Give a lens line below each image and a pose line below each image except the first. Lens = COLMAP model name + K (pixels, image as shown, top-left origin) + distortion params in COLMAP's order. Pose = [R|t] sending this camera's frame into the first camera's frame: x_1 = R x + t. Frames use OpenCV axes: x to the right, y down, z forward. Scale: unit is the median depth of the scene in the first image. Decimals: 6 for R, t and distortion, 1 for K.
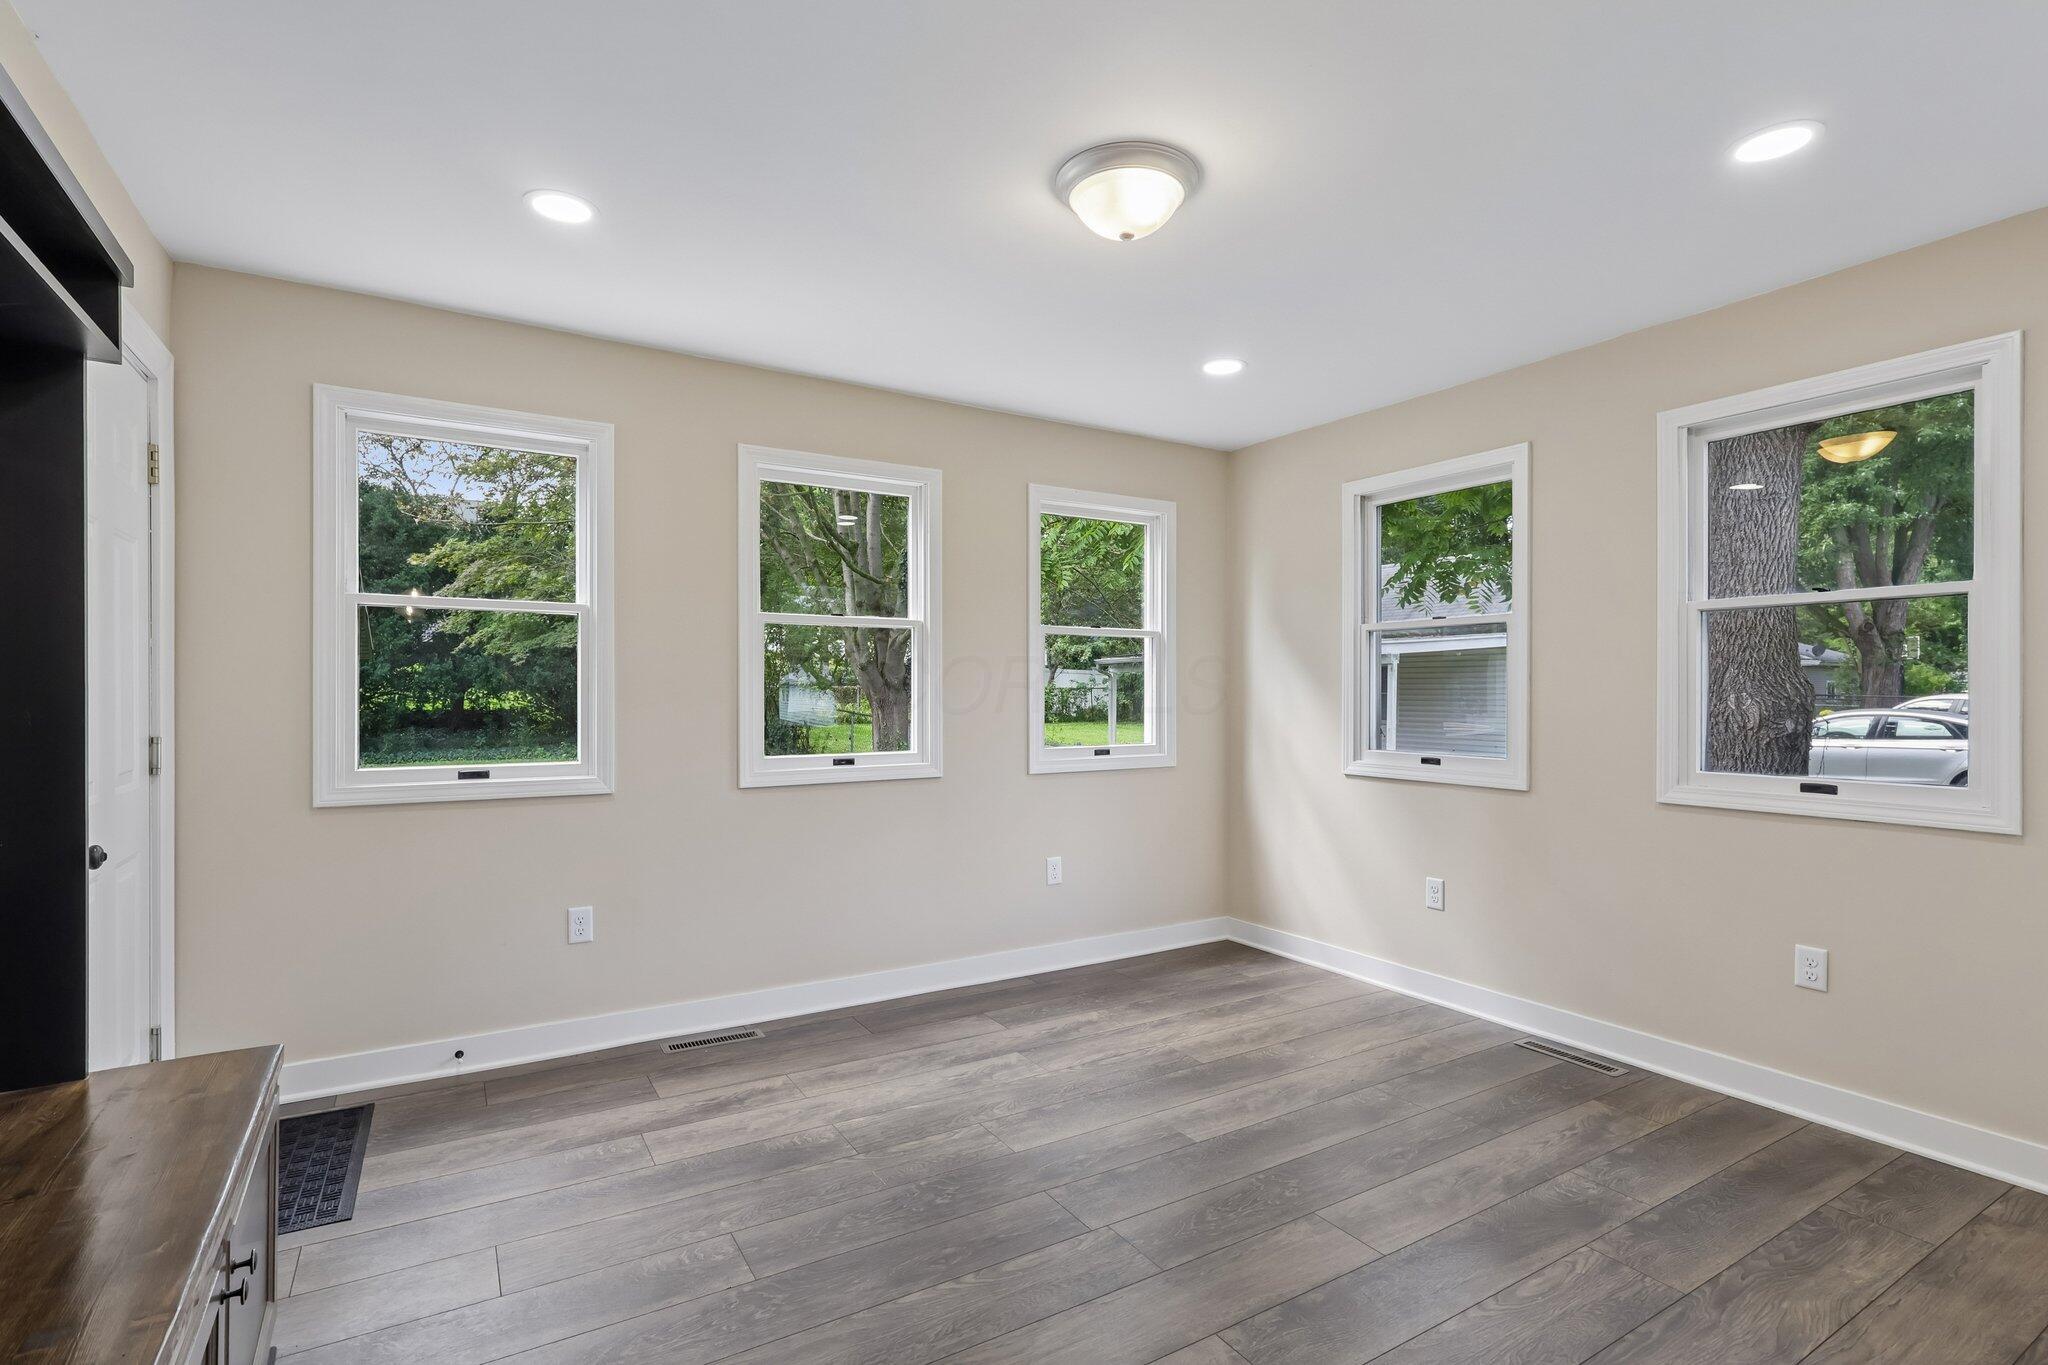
lens RADIAL K [[951.5, 0, 1004.4], [0, 951.5, 681.8], [0, 0, 1]] dist [-0.005329, 0.002824]
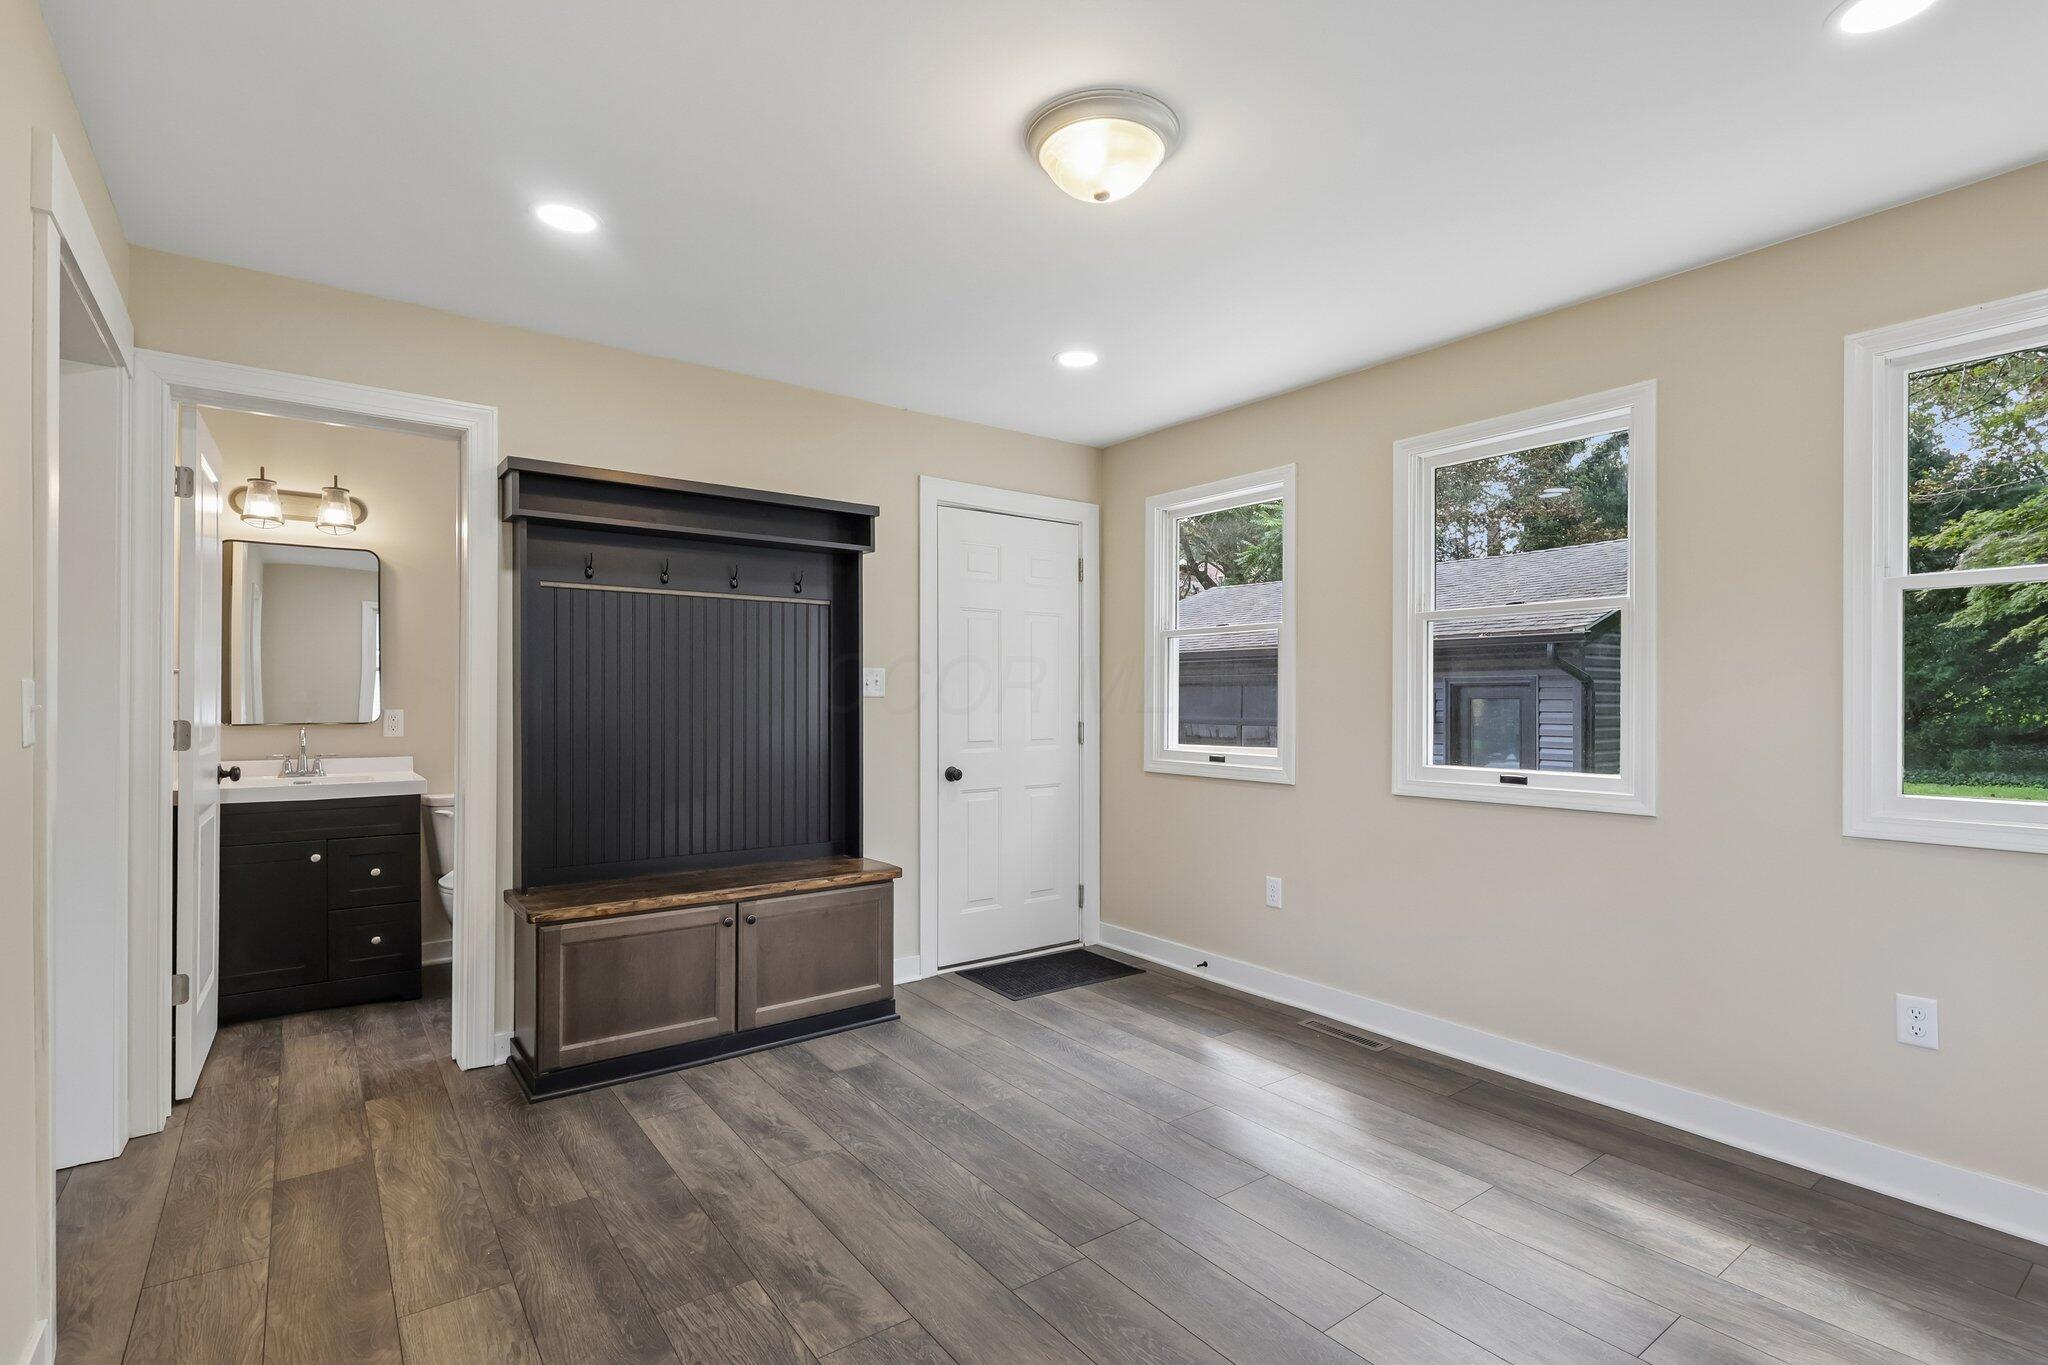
lens RADIAL K [[951.5, 0, 1028.3], [0, 951.5, 694.3], [0, 0, 1]] dist [-0.005329, 0.002824]
pose [[0.108097, -0.007072, -0.994115, 0.714699], [0.010362, 0.999928, -0.005987, 0.012644], [0.994086, -0.009654, 0.108163, 0.578767]]
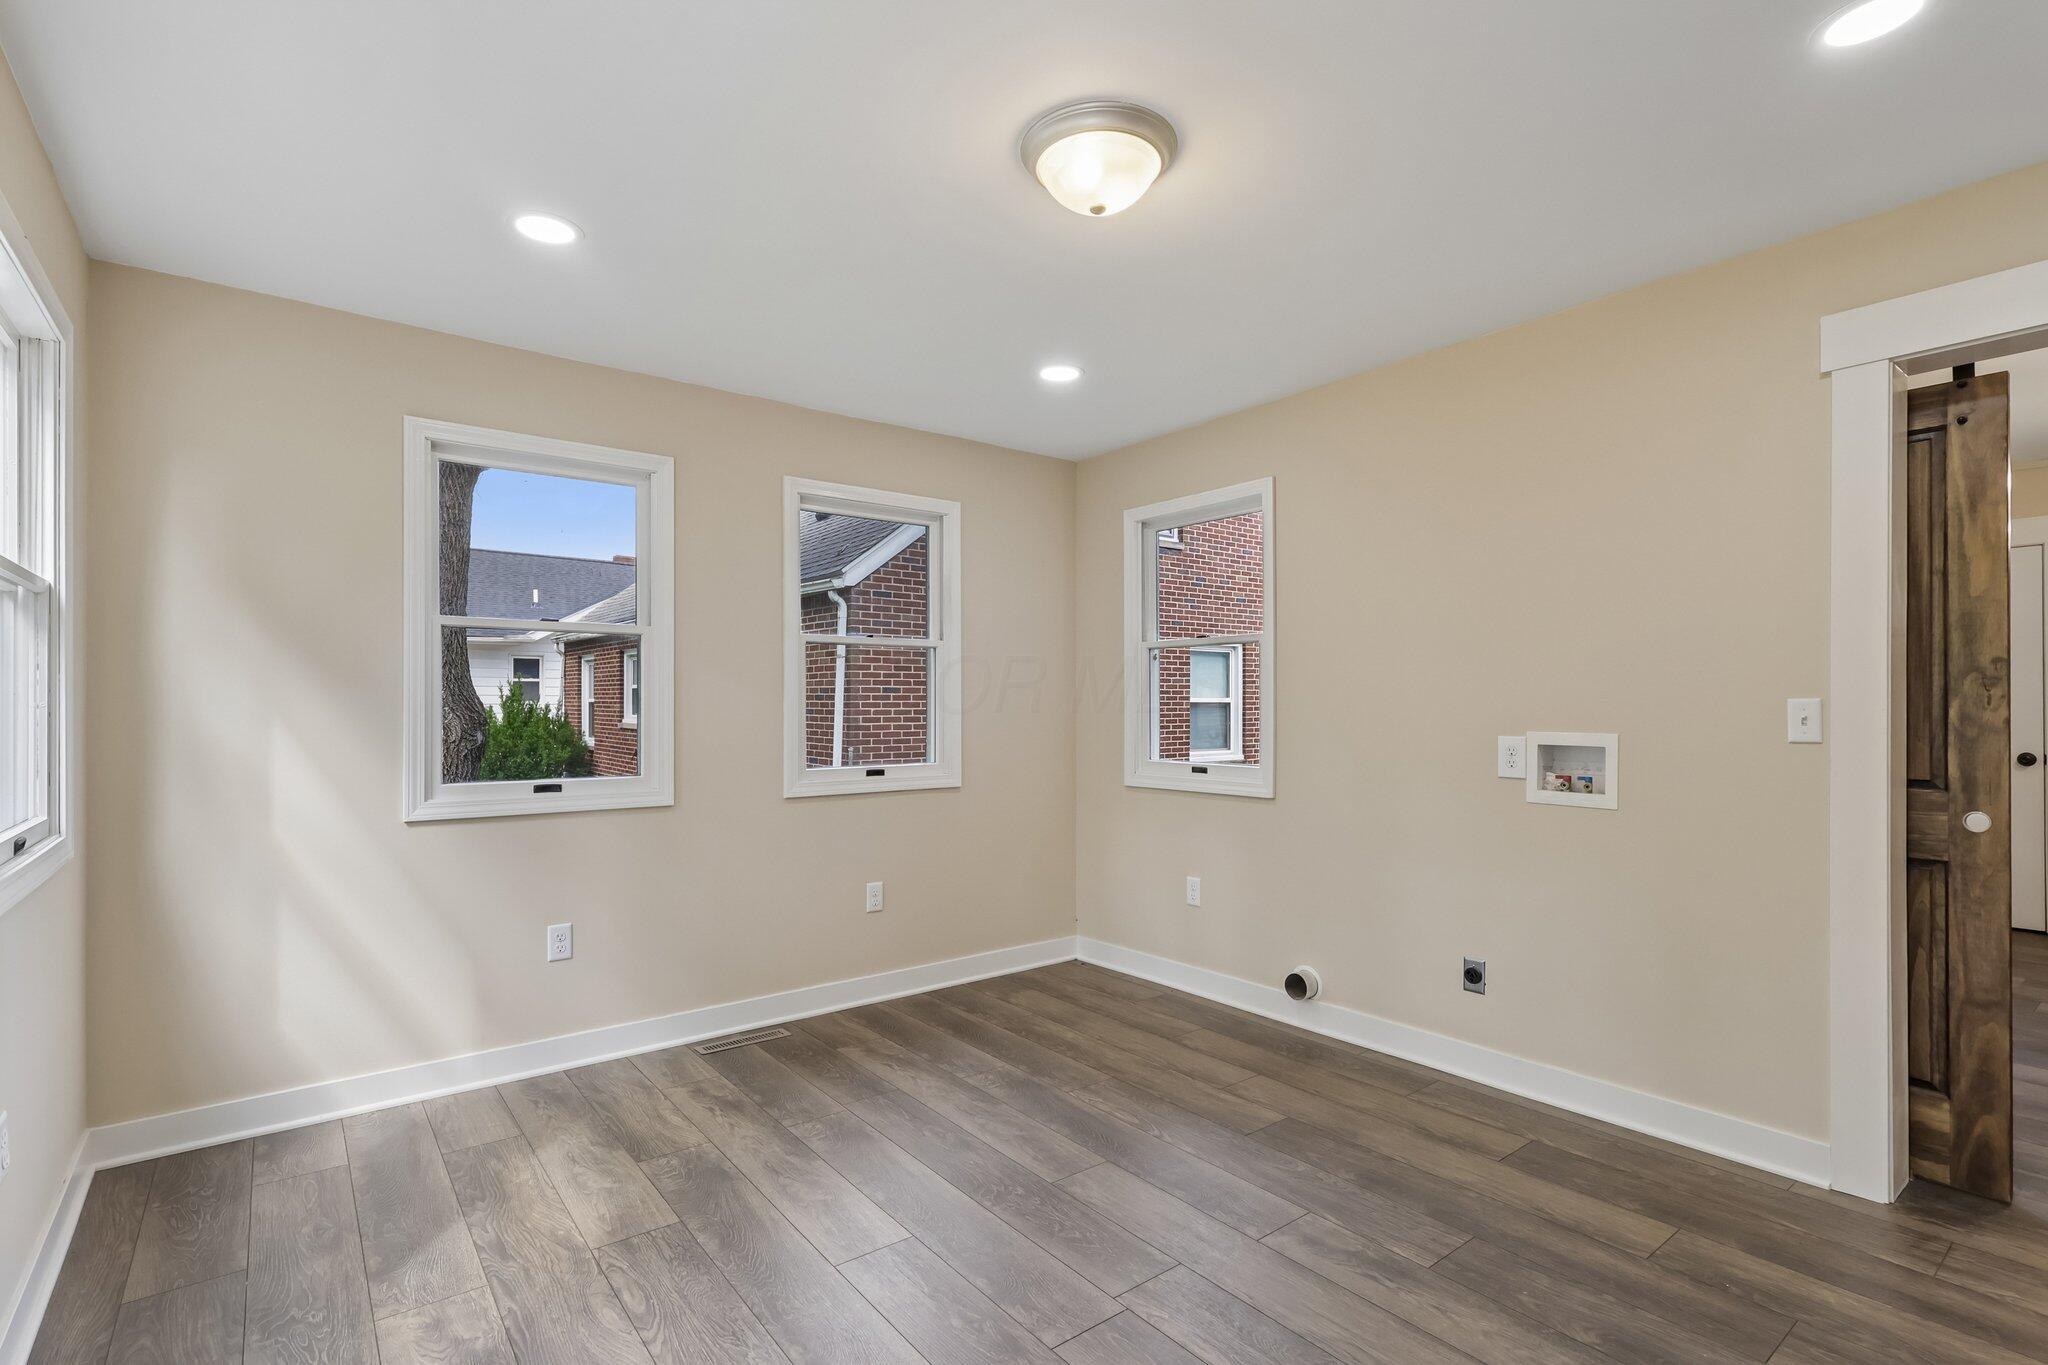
lens RADIAL K [[951.5, 0, 1025.5], [0, 951.5, 716.8], [0, 0, 1]] dist [-0.005329, 0.002824]
pose [[-0.121283, -0.012332, 0.992541, -0.528418], [-0.010595, 0.999882, 0.011129, 0.006703], [-0.992561, -0.009166, -0.121400, 0.819777]]
